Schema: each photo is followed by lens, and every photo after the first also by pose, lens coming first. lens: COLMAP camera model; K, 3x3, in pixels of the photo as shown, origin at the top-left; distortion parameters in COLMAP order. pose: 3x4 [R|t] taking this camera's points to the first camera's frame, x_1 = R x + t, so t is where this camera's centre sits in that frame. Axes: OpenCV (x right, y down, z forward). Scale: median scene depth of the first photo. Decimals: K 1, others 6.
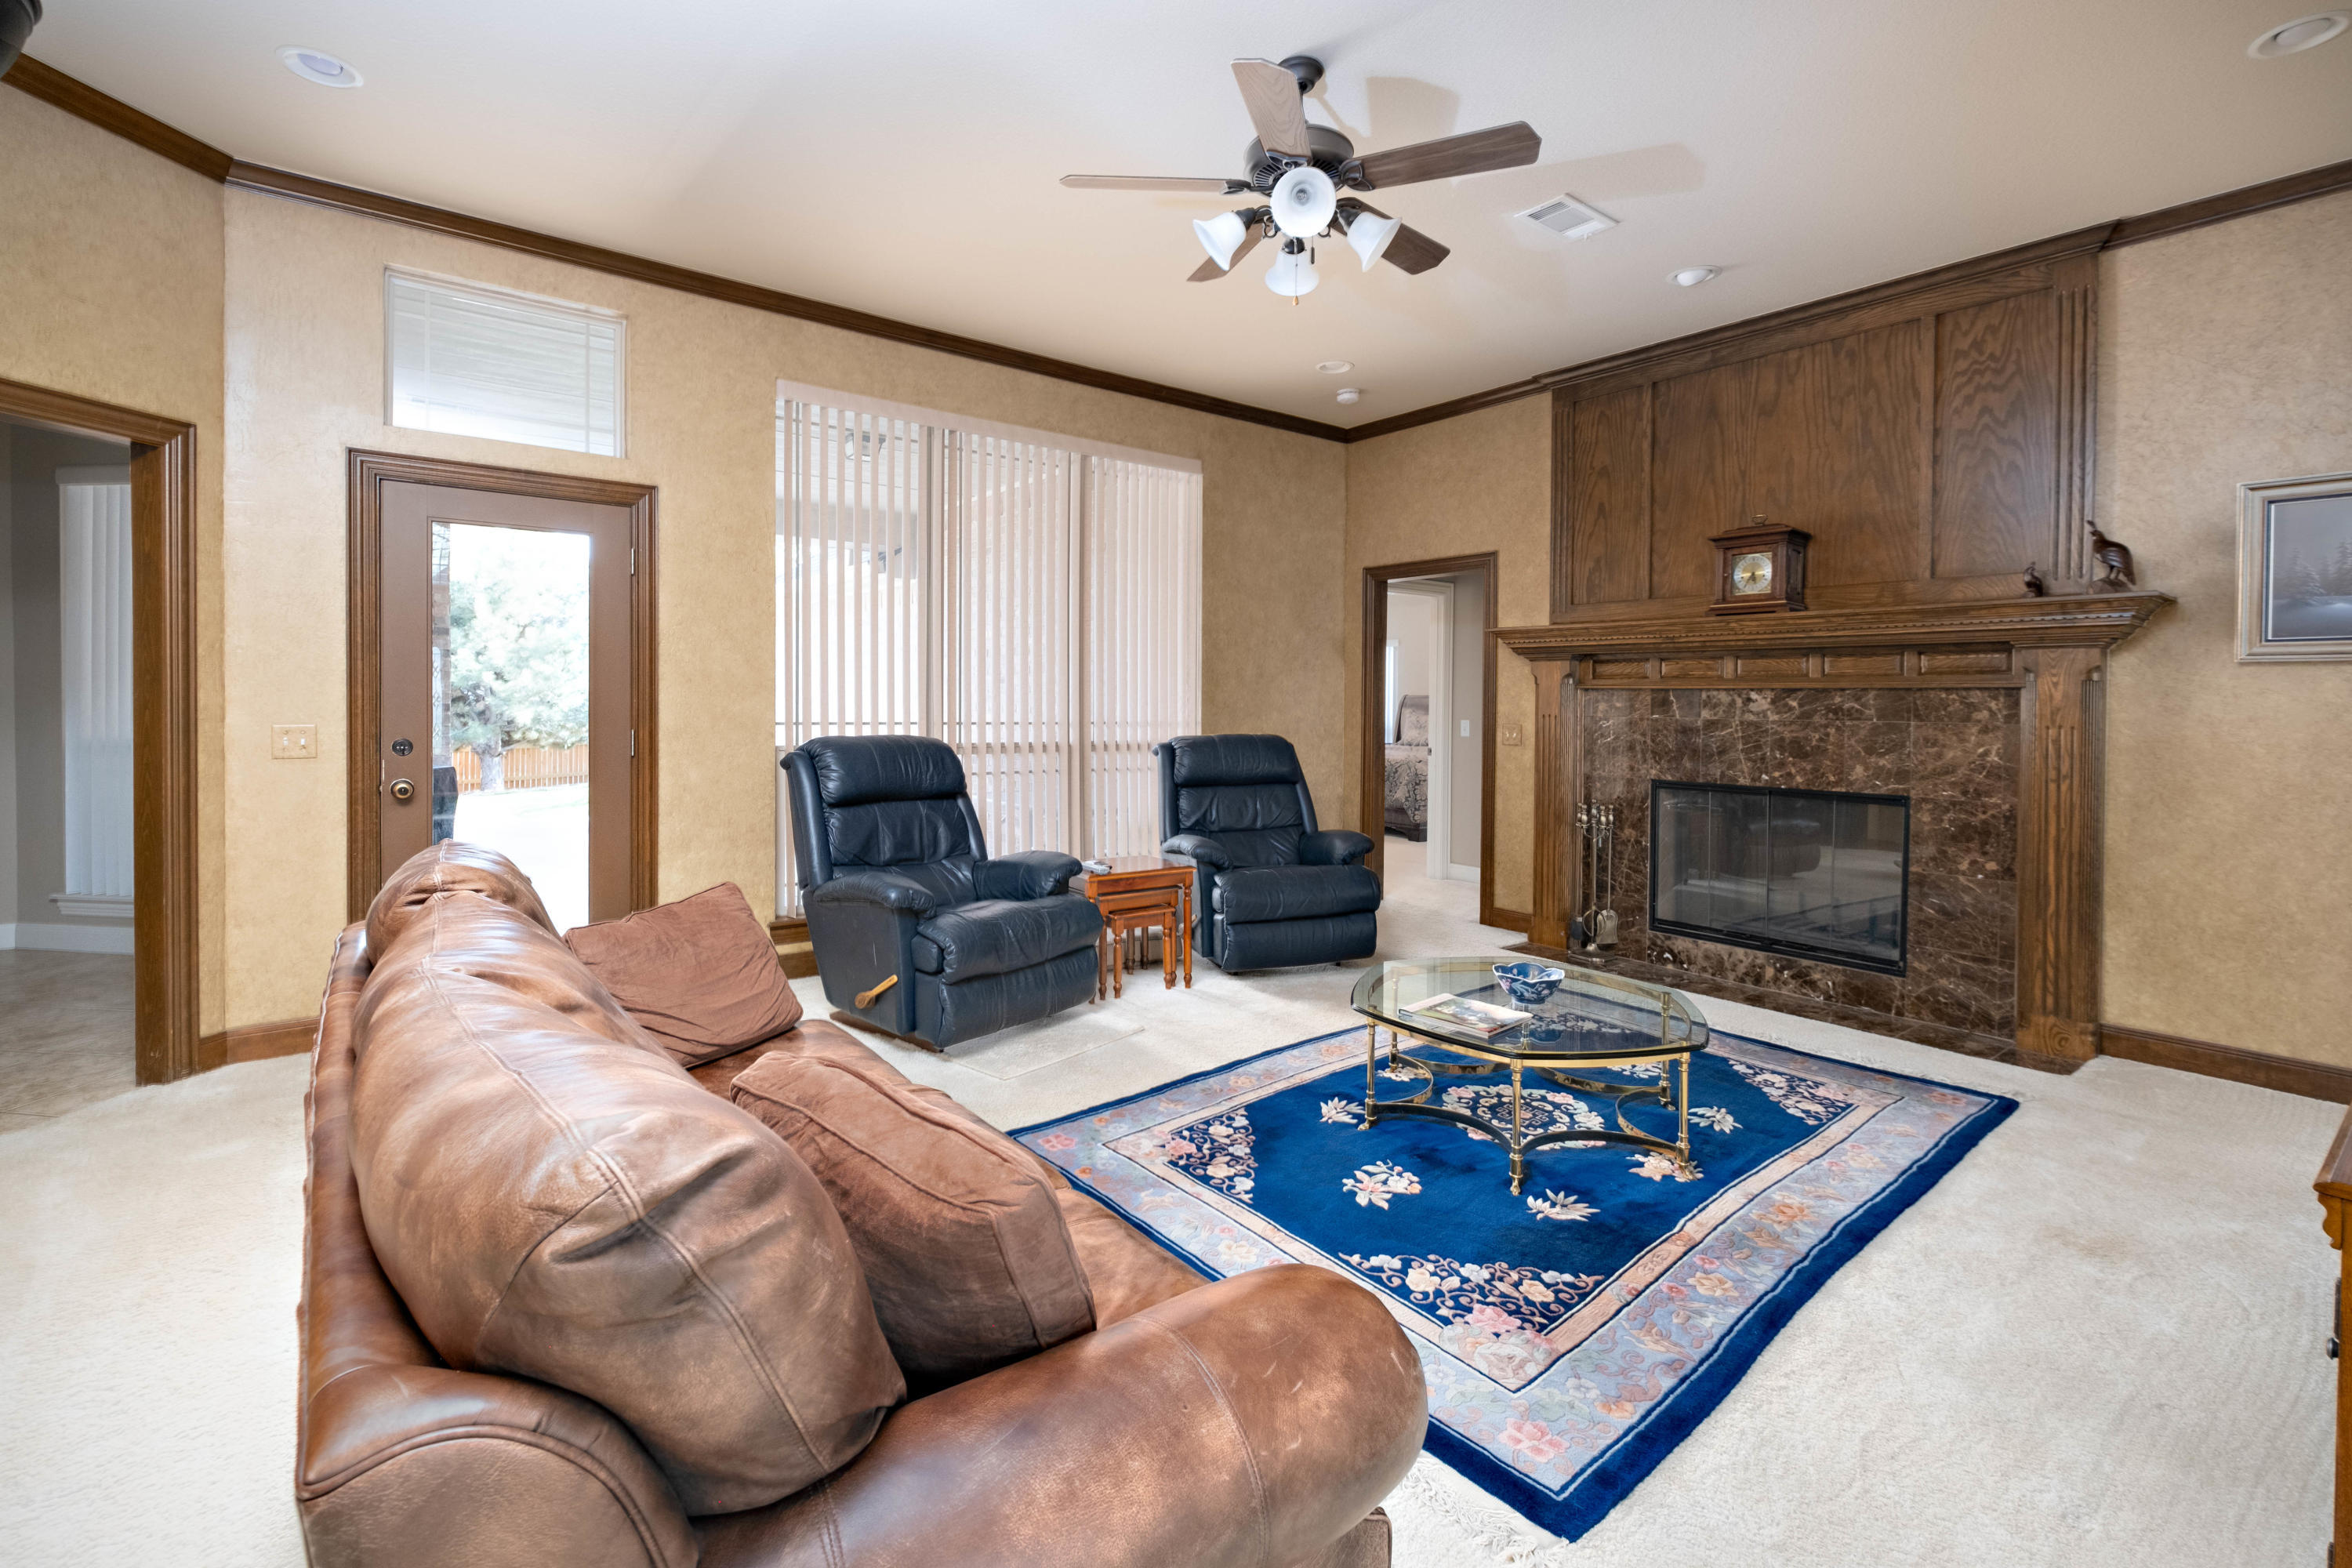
lens RADIAL K [[1027.9, 0, 1169.9], [0, 1027.9, 718.3], [0, 0, 1]] dist [0.001871, -0.006340]
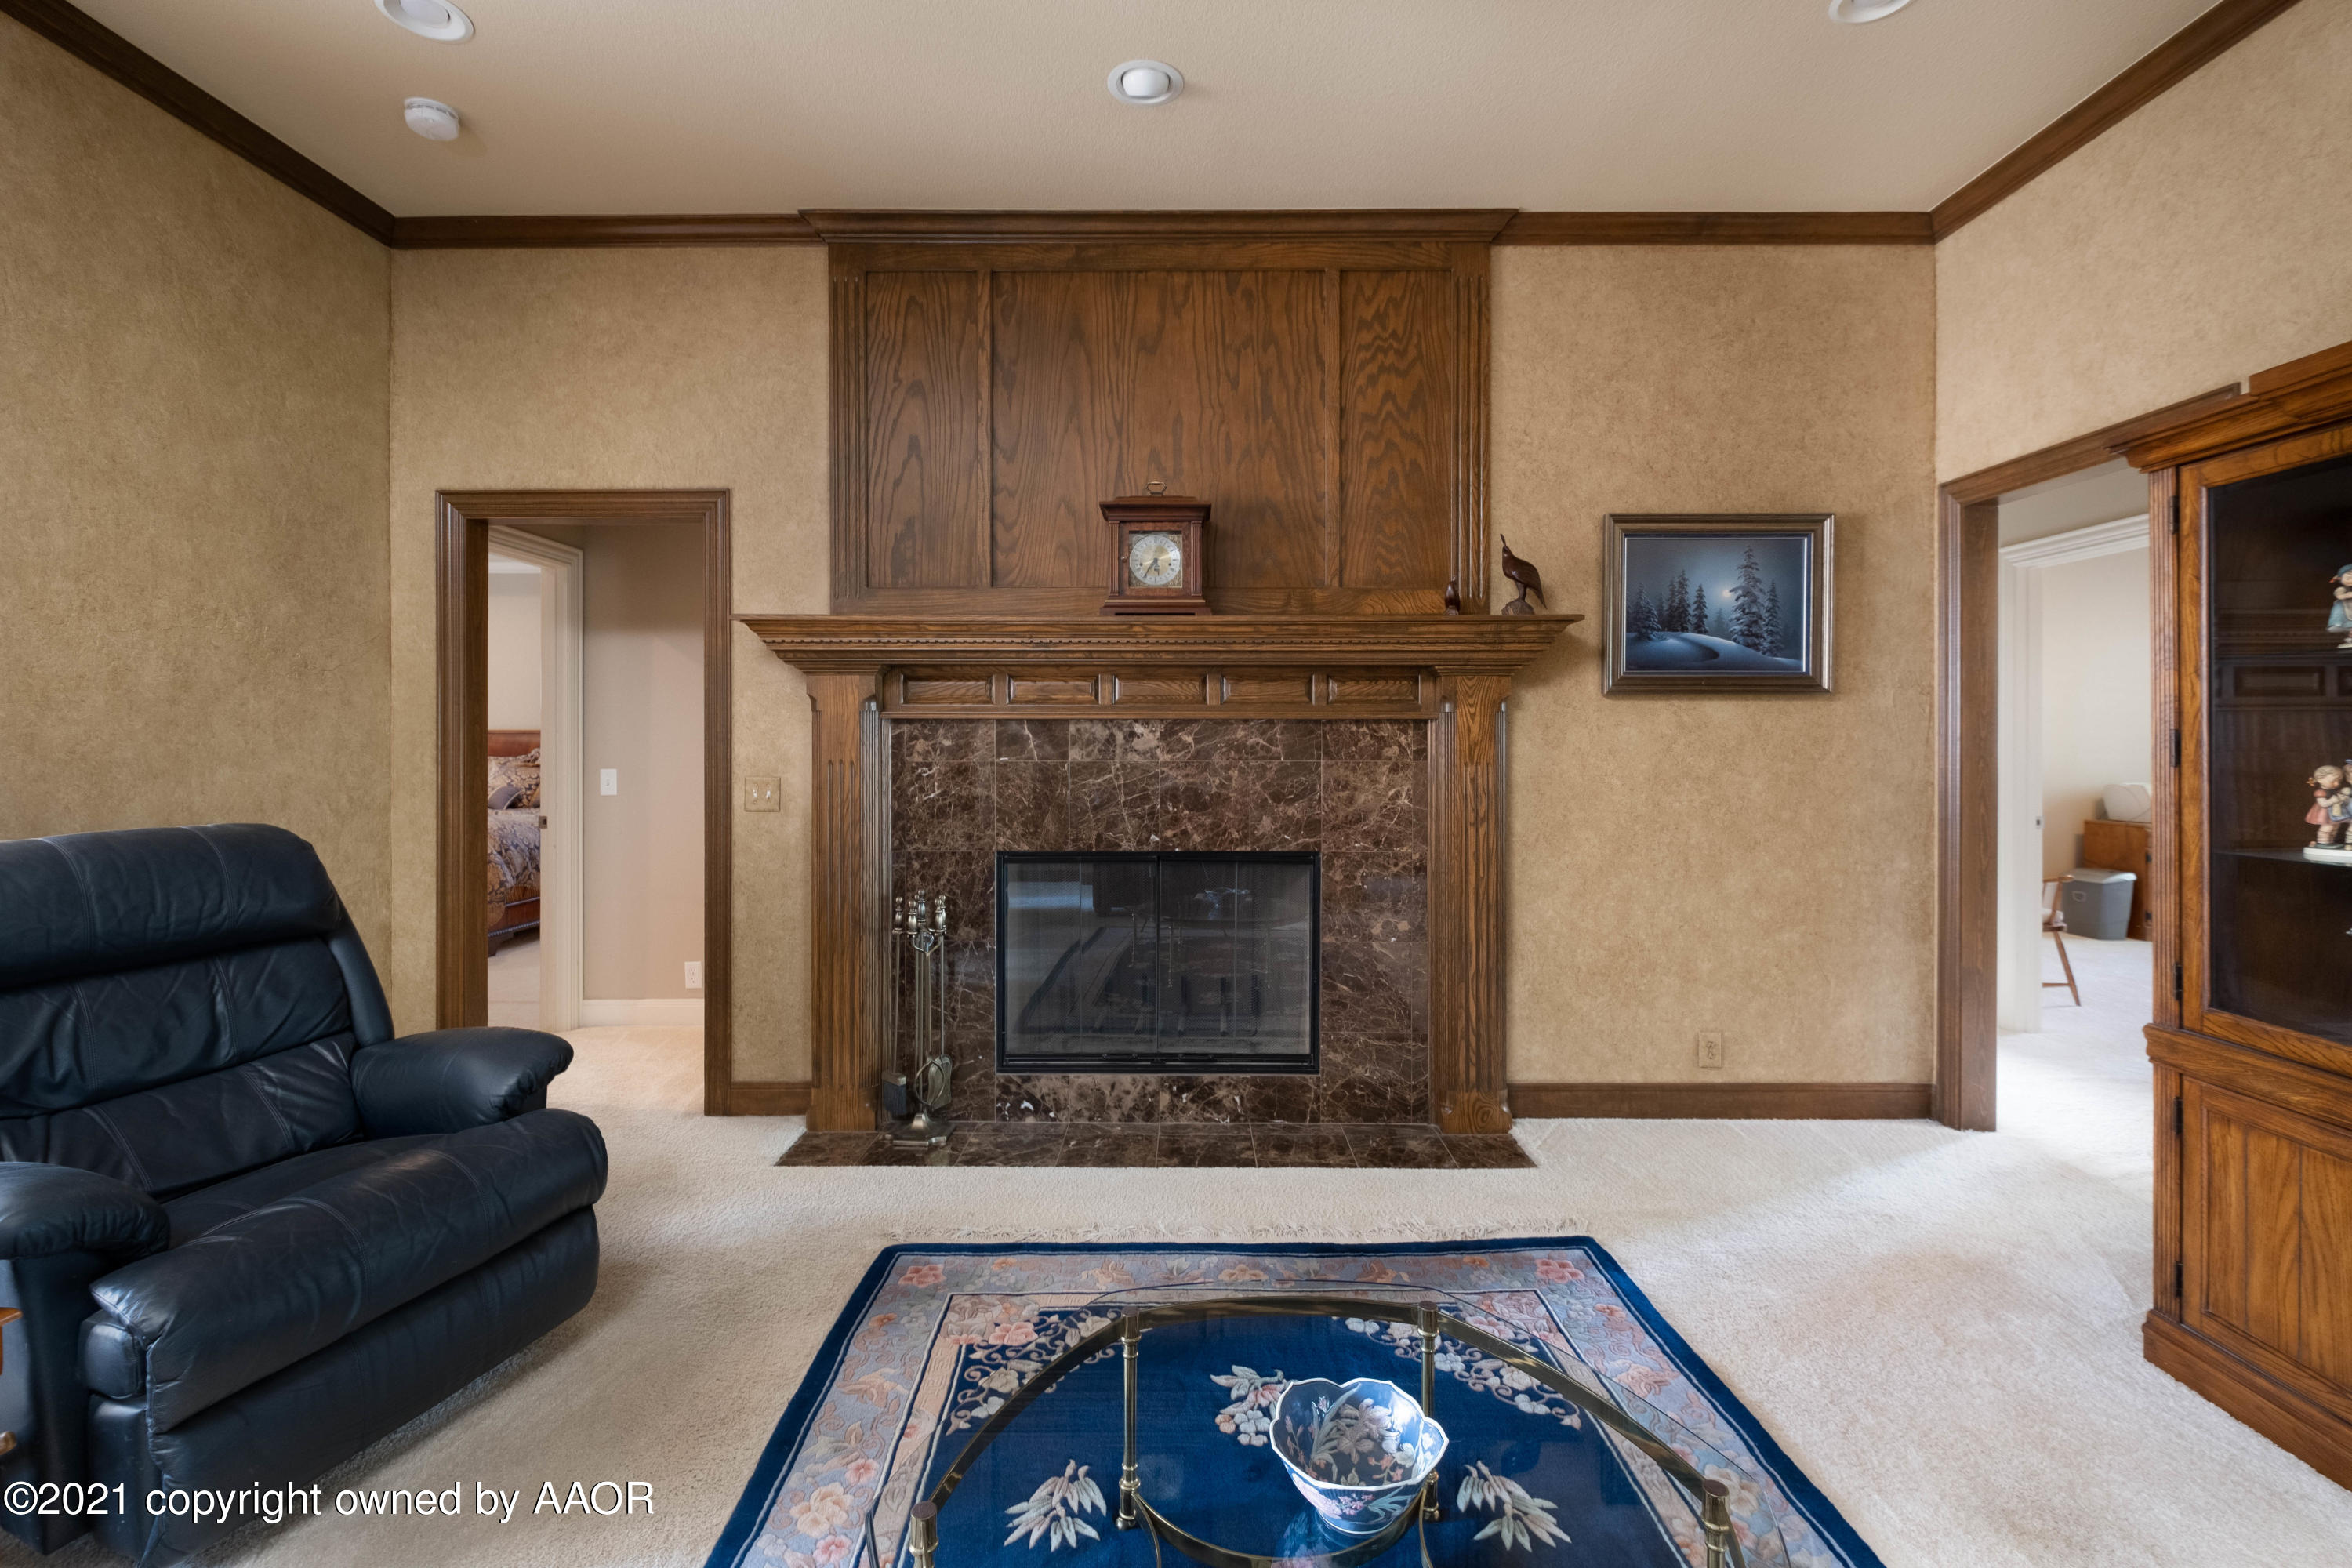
lens RADIAL K [[1036.6, 0, 1180.1], [0, 1036.6, 749.8], [0, 0, 1]] dist [0.004689, -0.005485]
pose [[0.616176, -0.011005, 0.787531, 0.000725], [0.018858, 0.999822, -0.000784, -0.006347], [-0.787382, 0.015334, 0.616274, 0.560800]]
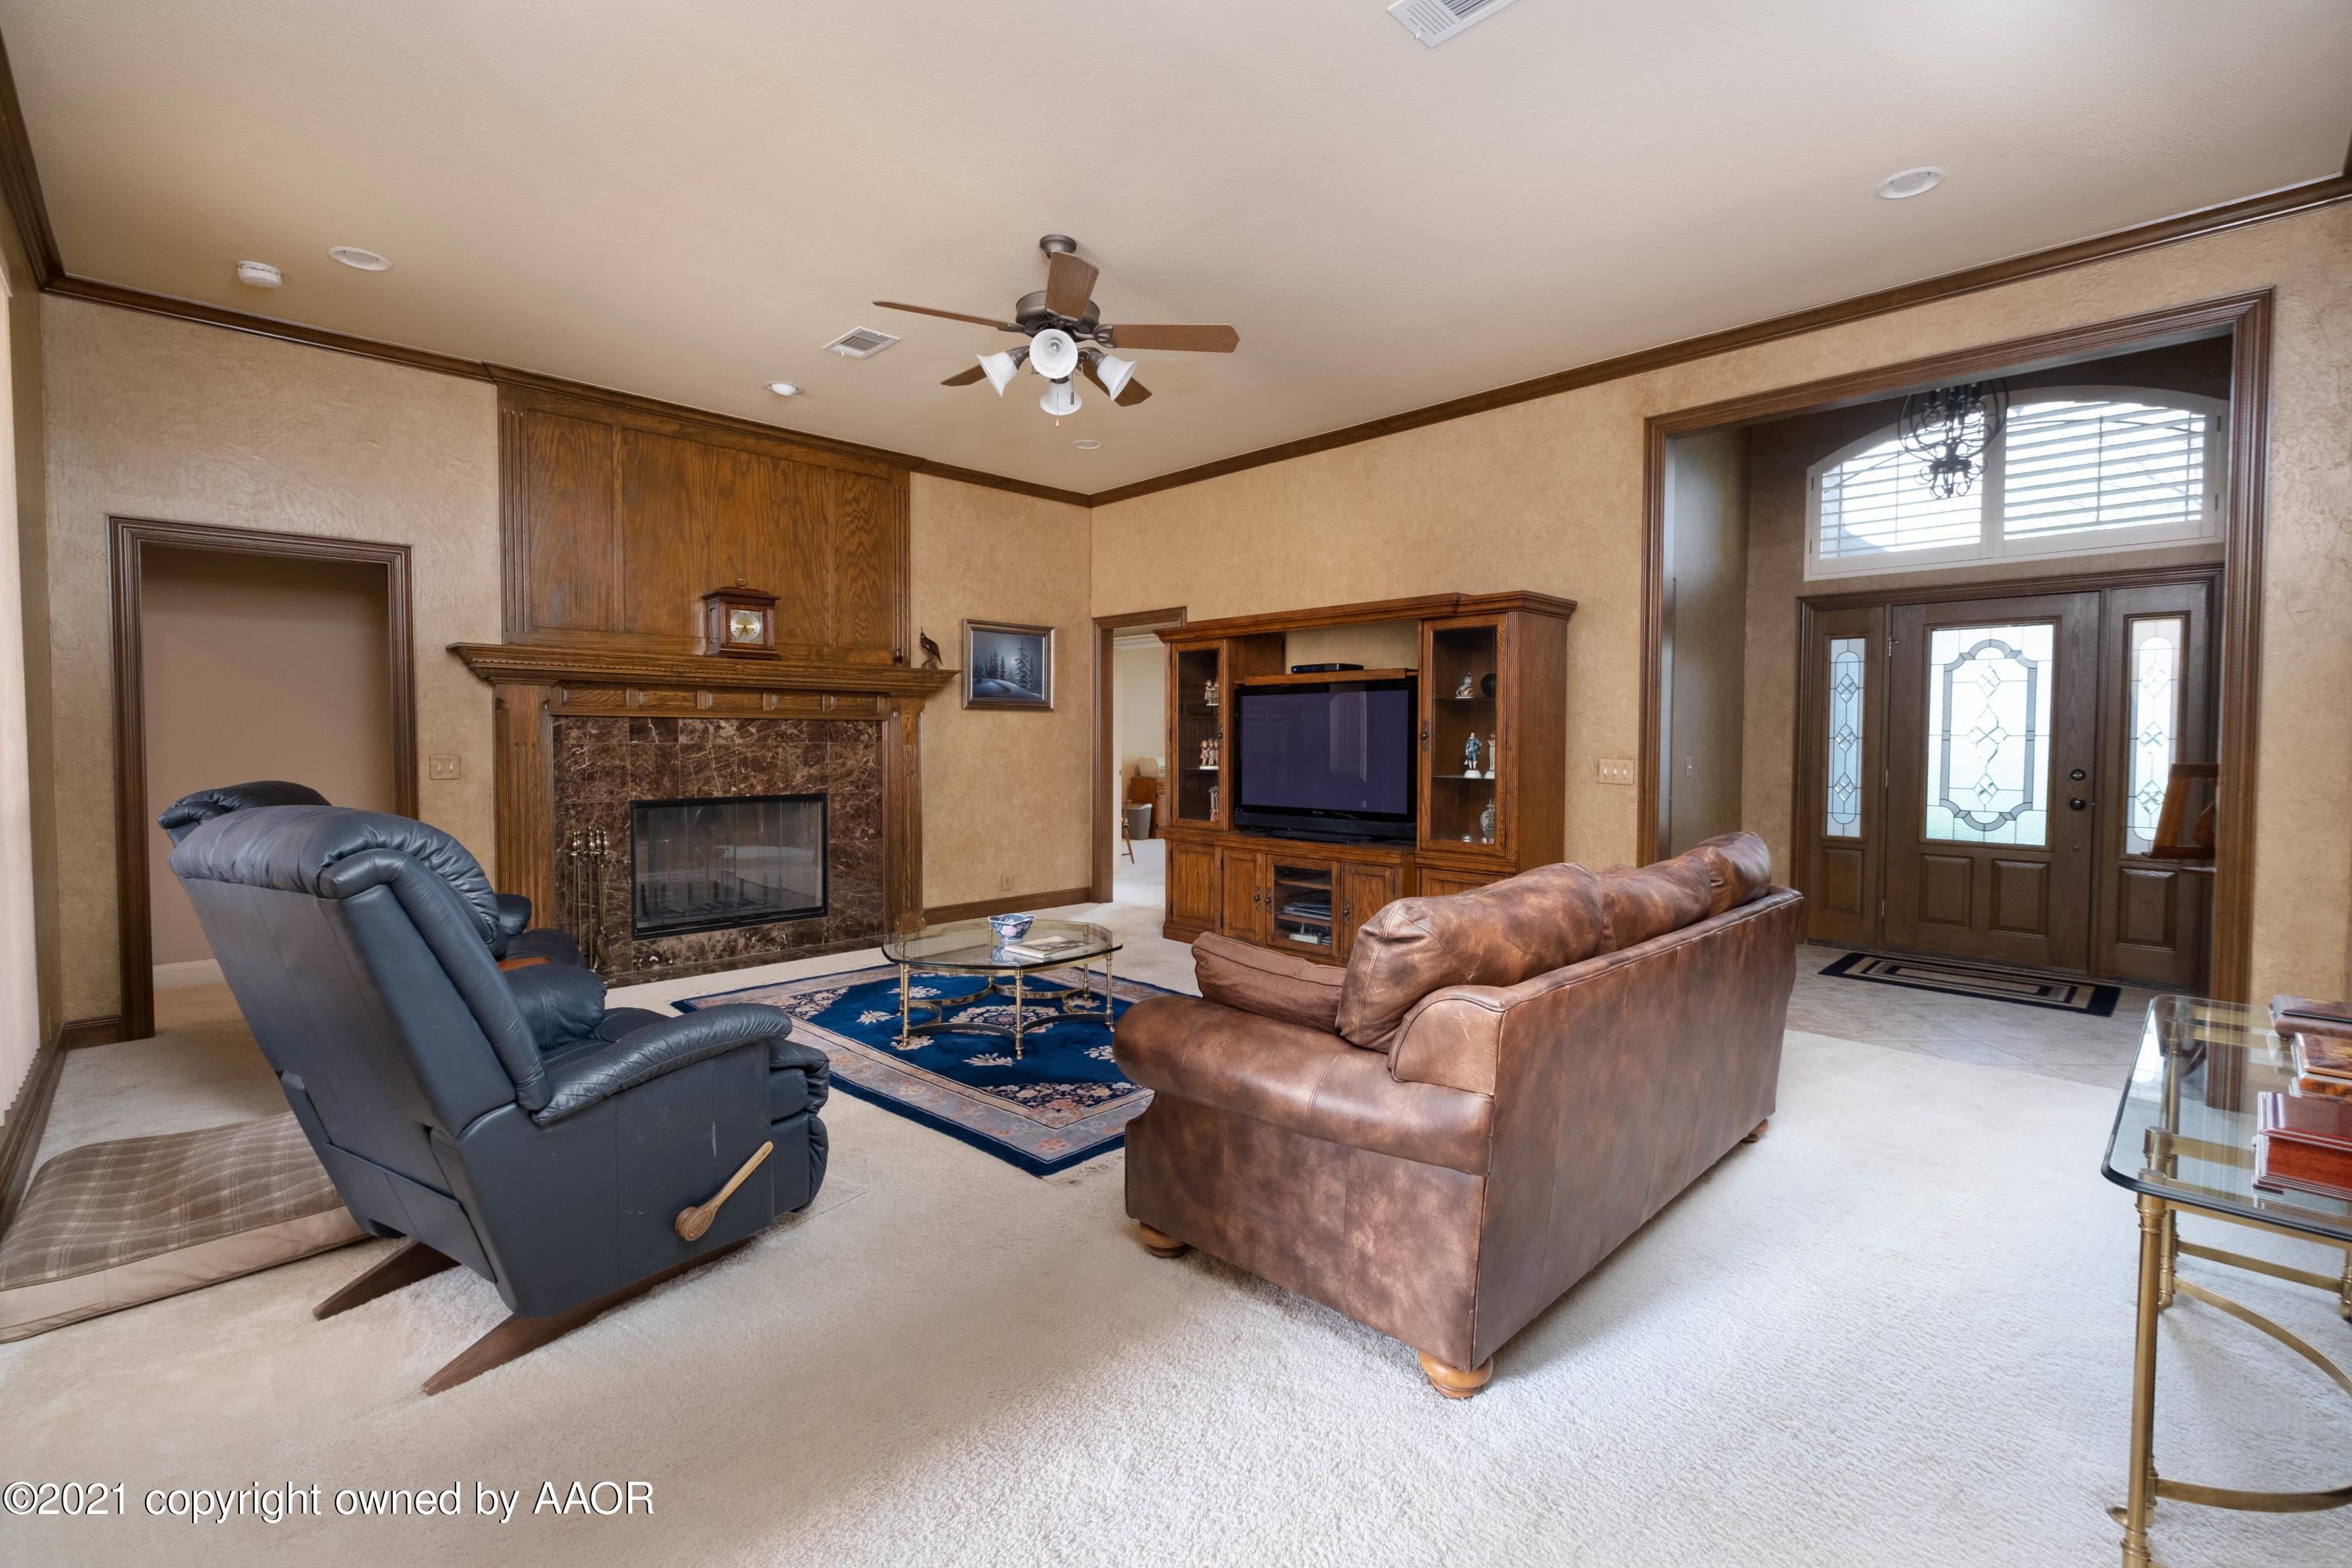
lens RADIAL K [[1012.8, 0, 1173.7], [0, 1012.8, 773.8], [0, 0, 1]] dist [0.000132, -0.006155]
pose [[-0.113019, -0.044909, 0.992577, -0.754619], [0.014535, 0.998796, 0.046845, -0.012047], [-0.993486, 0.019722, -0.112230, 0.650517]]
